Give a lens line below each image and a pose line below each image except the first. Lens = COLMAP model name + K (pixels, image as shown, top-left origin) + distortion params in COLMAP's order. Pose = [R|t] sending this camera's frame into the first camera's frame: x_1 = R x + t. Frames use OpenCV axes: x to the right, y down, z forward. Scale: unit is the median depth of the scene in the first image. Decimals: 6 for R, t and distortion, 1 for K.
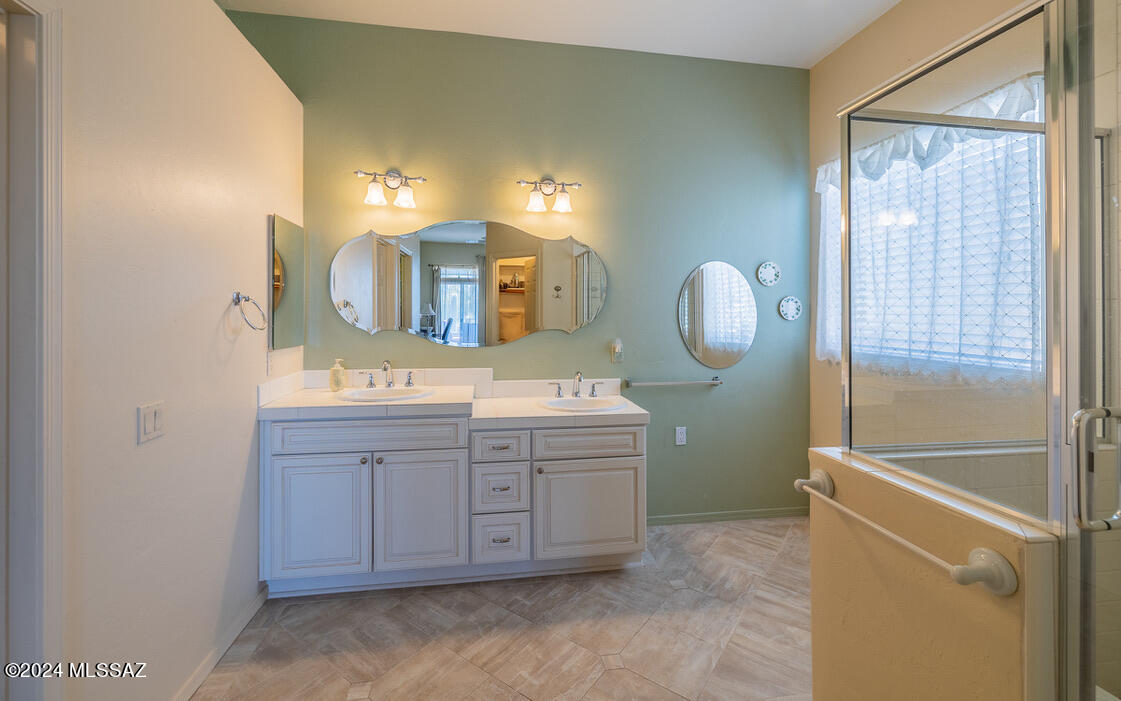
lens RADIAL K [[476.6, 0, 556.7], [0, 476.6, 312.6], [0, 0, 1]] dist [-0.000270, -0.000056]
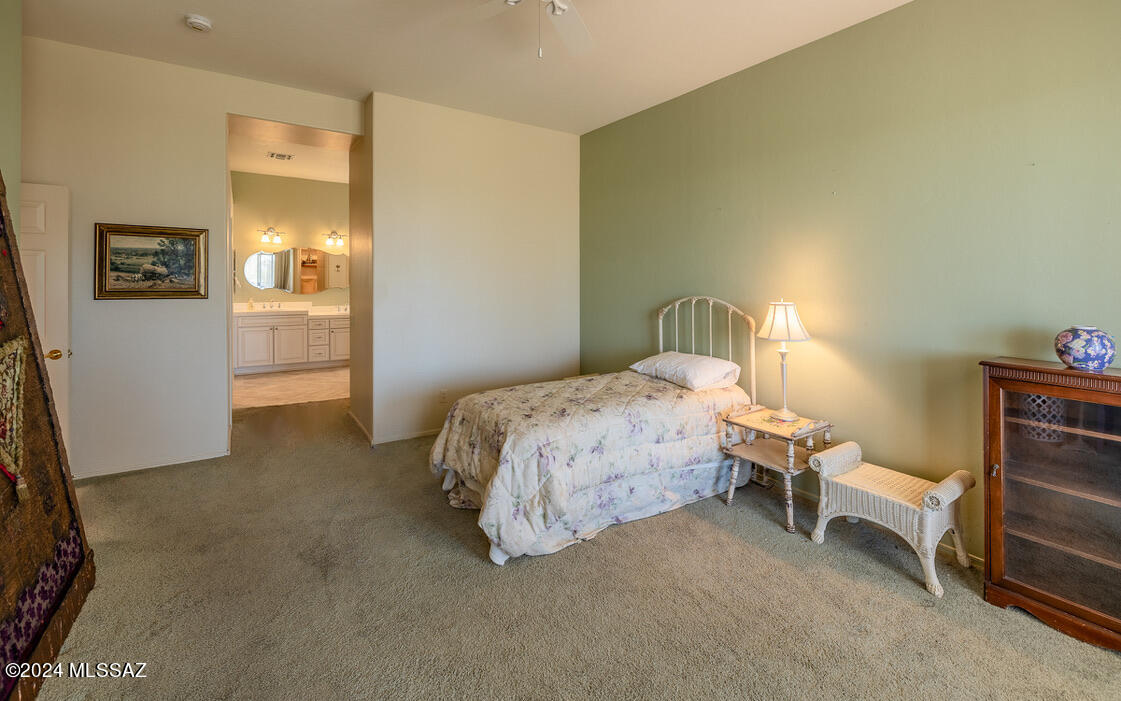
lens RADIAL K [[476.6, 0, 556.7], [0, 476.6, 312.6], [0, 0, 1]] dist [-0.000270, -0.000056]
pose [[0.906958, 0.001101, 0.421220, -0.012313], [-0.034587, 0.996814, 0.071868, -0.066960], [-0.419800, -0.079750, 0.904106, -1.991152]]
